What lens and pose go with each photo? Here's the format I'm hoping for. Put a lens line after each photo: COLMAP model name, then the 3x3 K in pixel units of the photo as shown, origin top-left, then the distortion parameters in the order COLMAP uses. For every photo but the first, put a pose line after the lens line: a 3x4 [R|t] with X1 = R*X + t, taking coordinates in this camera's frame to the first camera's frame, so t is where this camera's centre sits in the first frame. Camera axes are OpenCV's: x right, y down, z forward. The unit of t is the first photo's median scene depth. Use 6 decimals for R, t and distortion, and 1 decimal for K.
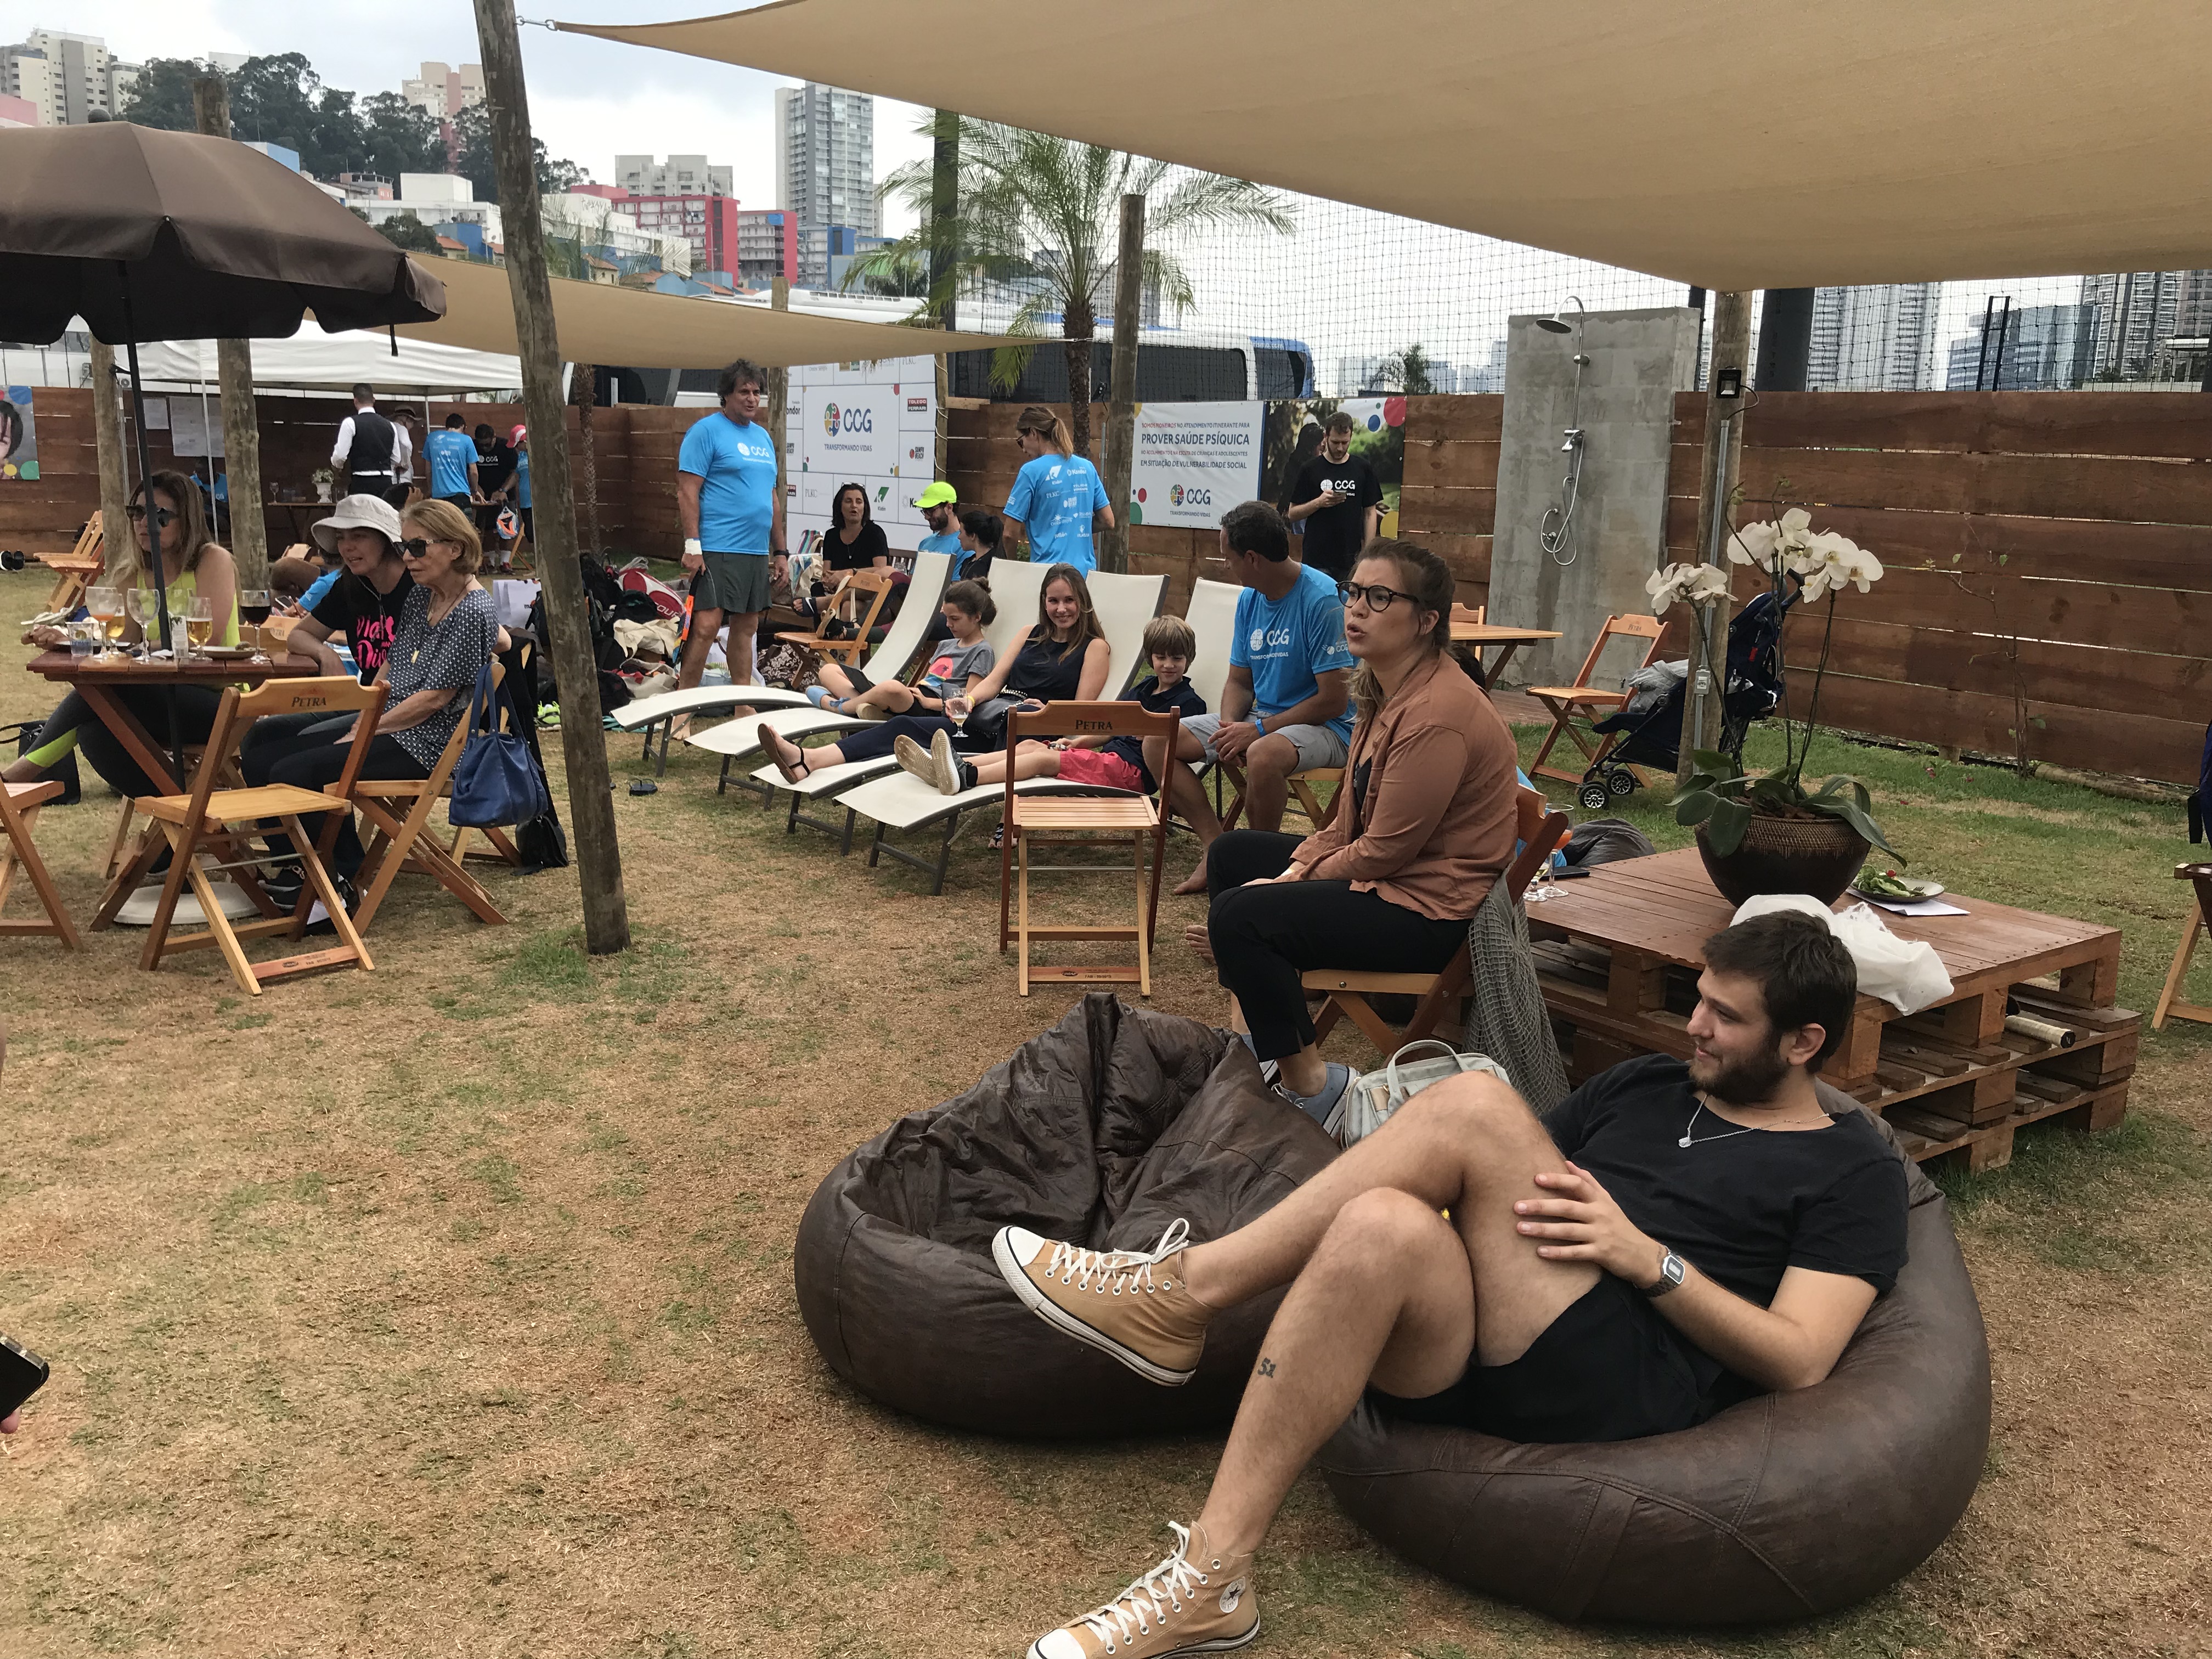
lens RADIAL K [[1805.3, 0, 1098.8], [0, 1805.3, 845.3], [0, 0, 1]] dist [0.041156, -0.037630]
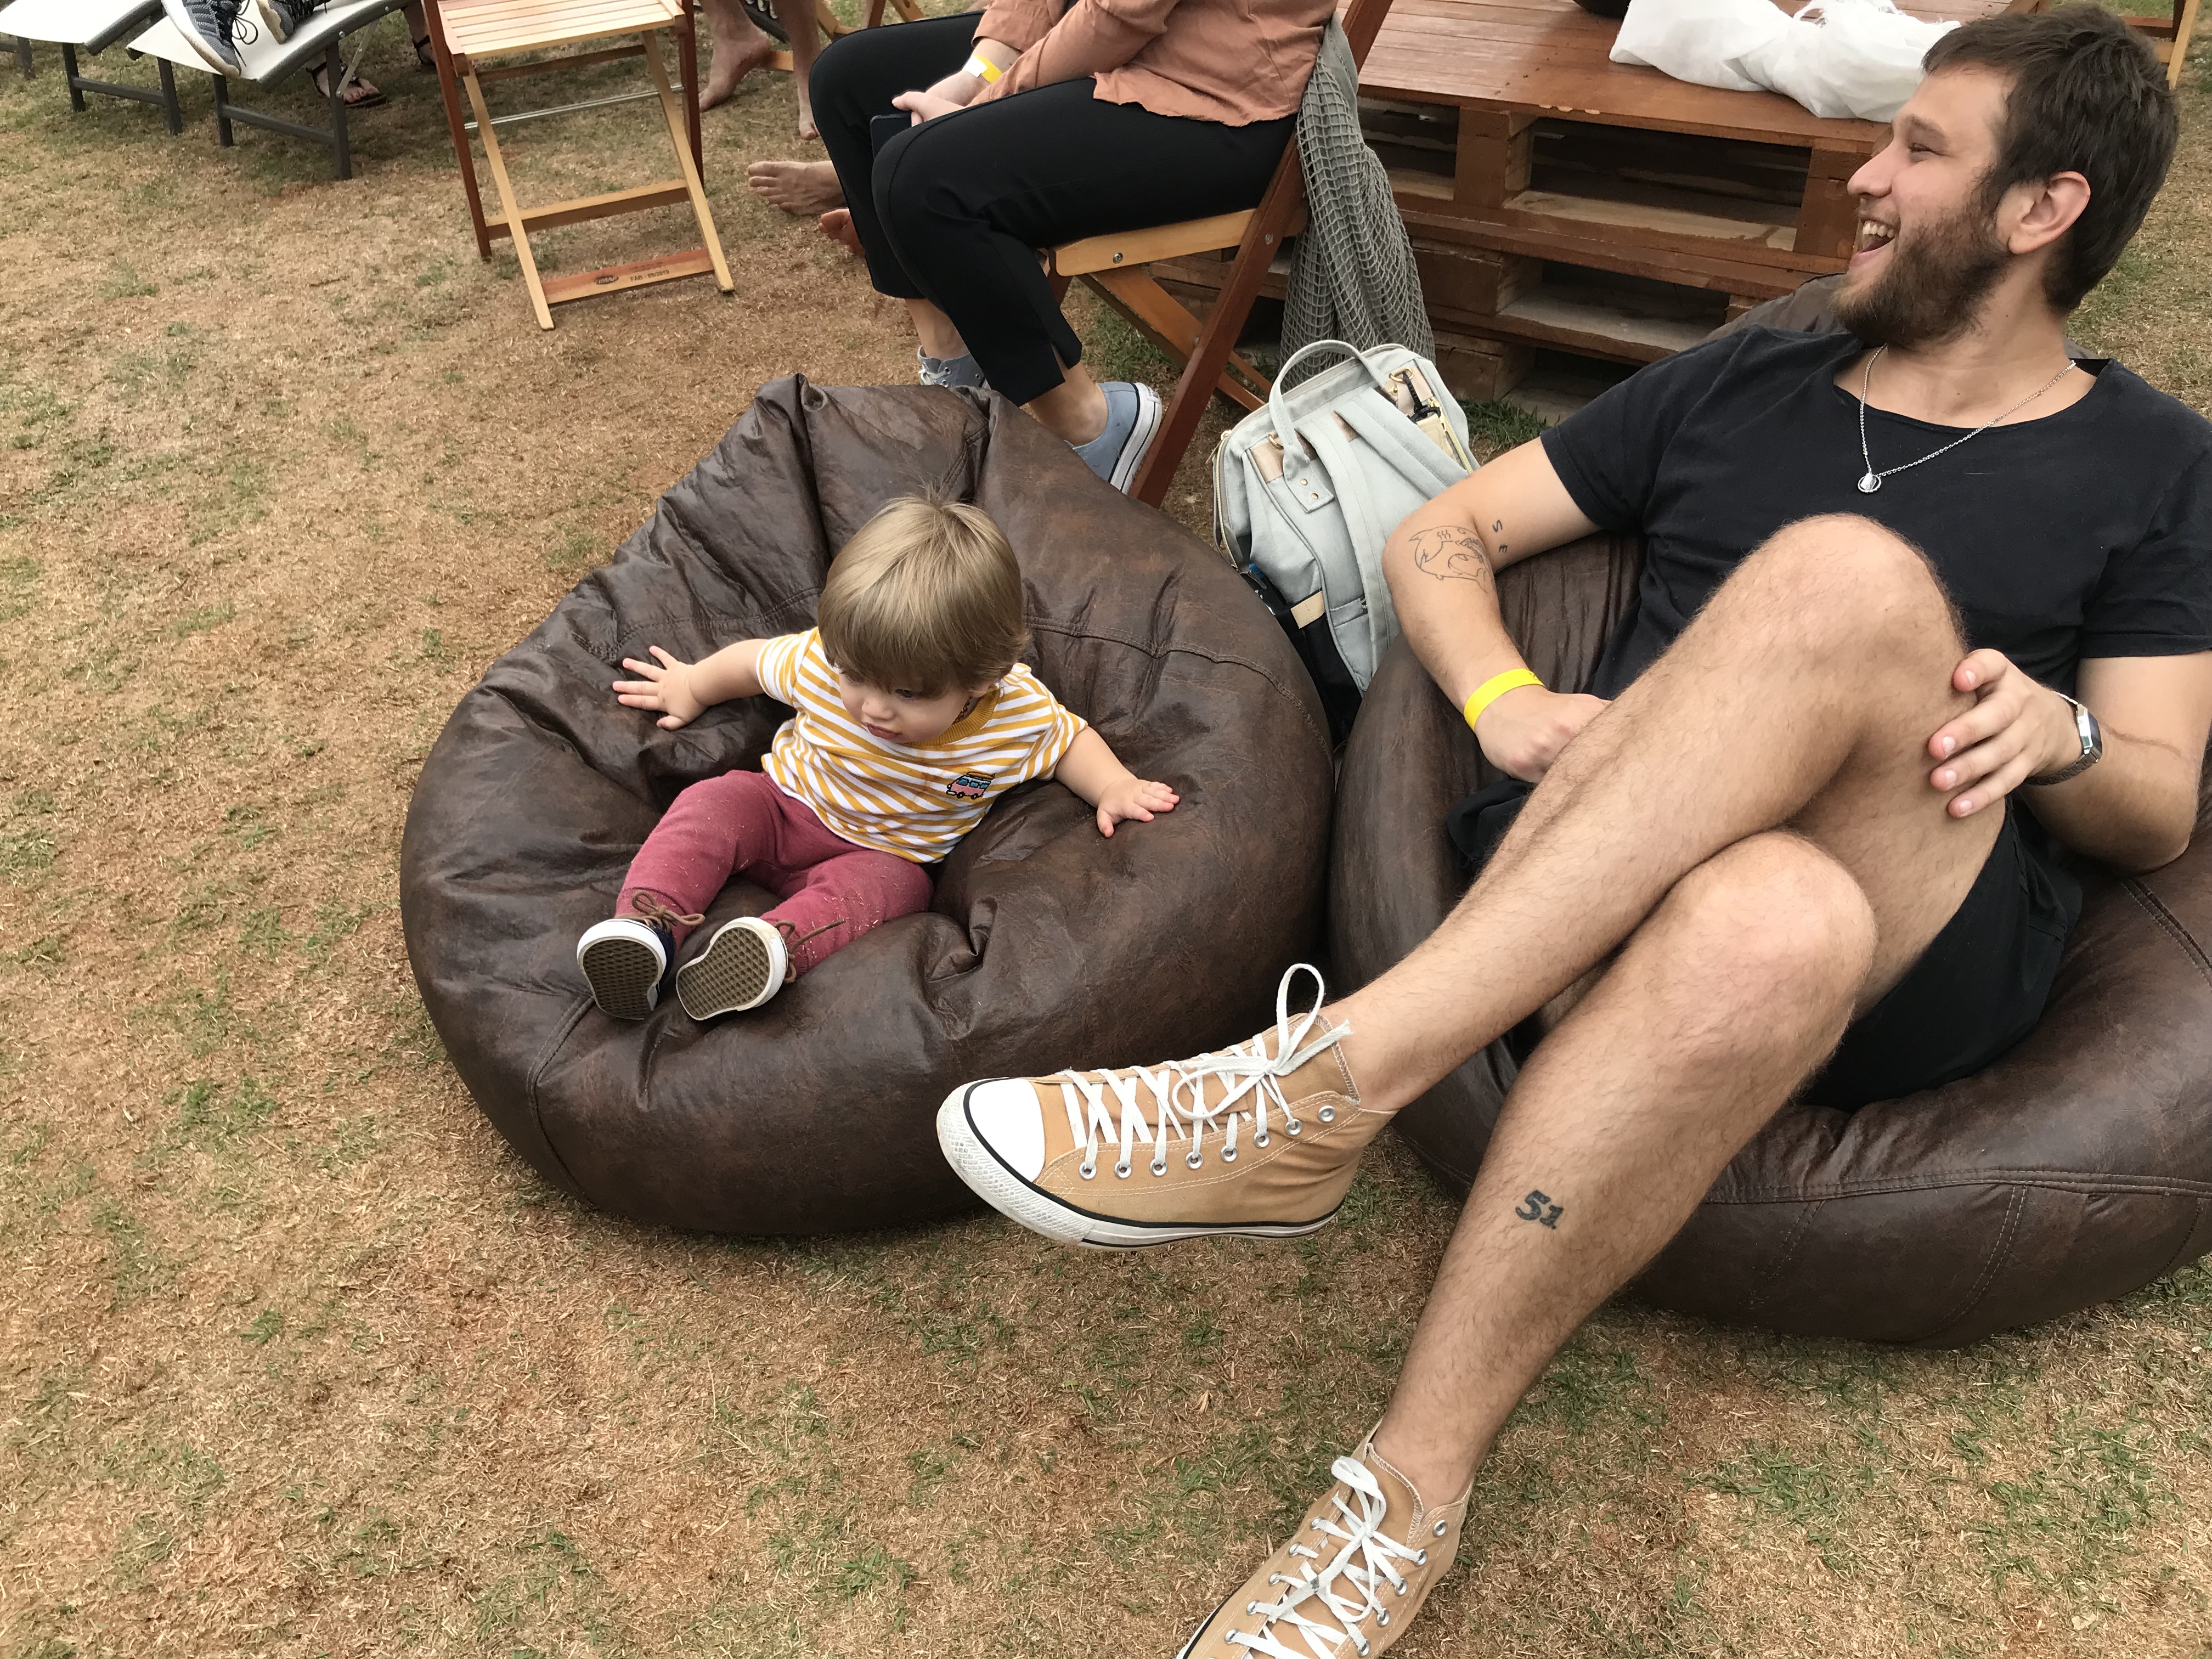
lens RADIAL K [[1805.3, 0, 1087.6], [0, 1805.3, 829.8], [0, 0, 1]] dist [0.041156, -0.037630]
pose [[0.942438, -0.265358, 0.203458, -0.039787], [0.152978, 0.883216, 0.443314, -0.020019], [-0.297334, -0.386672, 0.872971, 0.287192]]
